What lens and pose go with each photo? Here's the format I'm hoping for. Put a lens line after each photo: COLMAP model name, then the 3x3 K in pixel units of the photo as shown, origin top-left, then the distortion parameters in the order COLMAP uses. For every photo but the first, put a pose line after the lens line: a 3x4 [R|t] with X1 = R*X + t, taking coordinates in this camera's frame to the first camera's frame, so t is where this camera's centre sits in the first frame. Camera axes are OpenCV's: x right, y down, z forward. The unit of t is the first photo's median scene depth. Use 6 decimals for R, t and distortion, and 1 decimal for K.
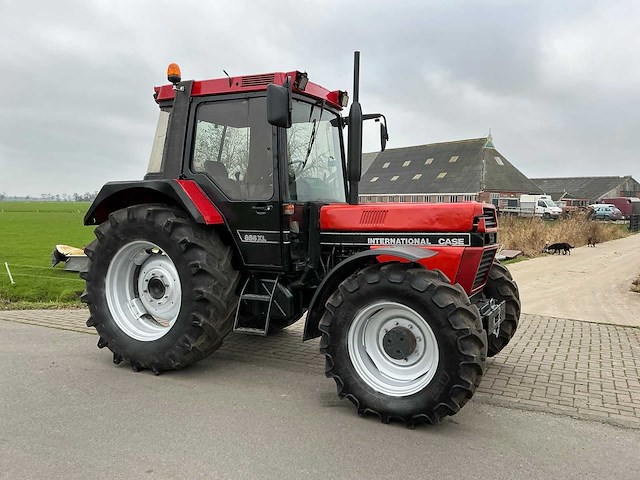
lens RADIAL K [[534.0, 0, 317.2], [0, 534.0, 241.3], [0, 0, 1]] dist [0.065640, -0.139292]
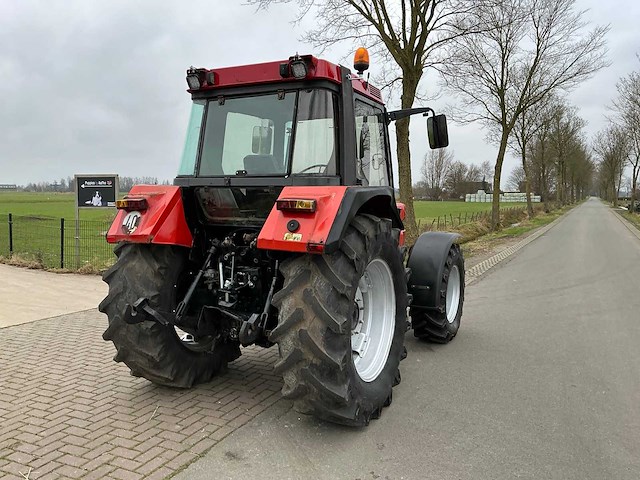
lens RADIAL K [[534.0, 0, 322.4], [0, 534.0, 240.1], [0, 0, 1]] dist [0.065640, -0.139292]
pose [[-0.011150, -0.099018, 0.995023, -1.193720], [0.060467, 0.993197, 0.099514, -0.122456], [-0.998108, 0.061276, -0.005087, 1.133141]]
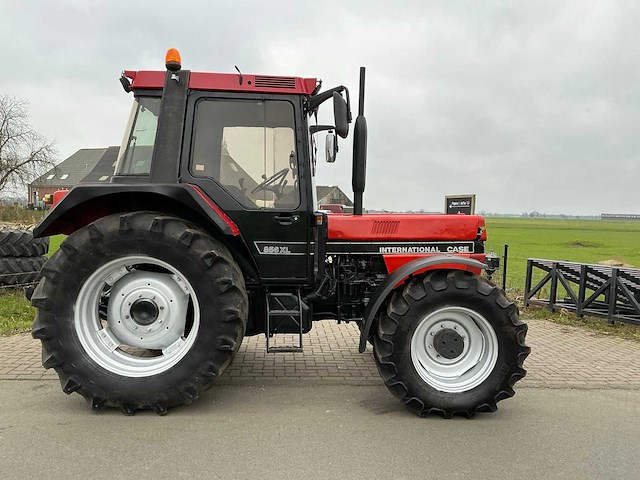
lens RADIAL K [[534.0, 0, 320.4], [0, 534.0, 240.8], [0, 0, 1]] dist [0.065640, -0.139292]
pose [[0.869513, -0.014942, 0.493684, -0.512759], [0.018047, 0.999836, -0.001525, -0.019048], [-0.493580, 0.010236, 0.869640, 0.147180]]
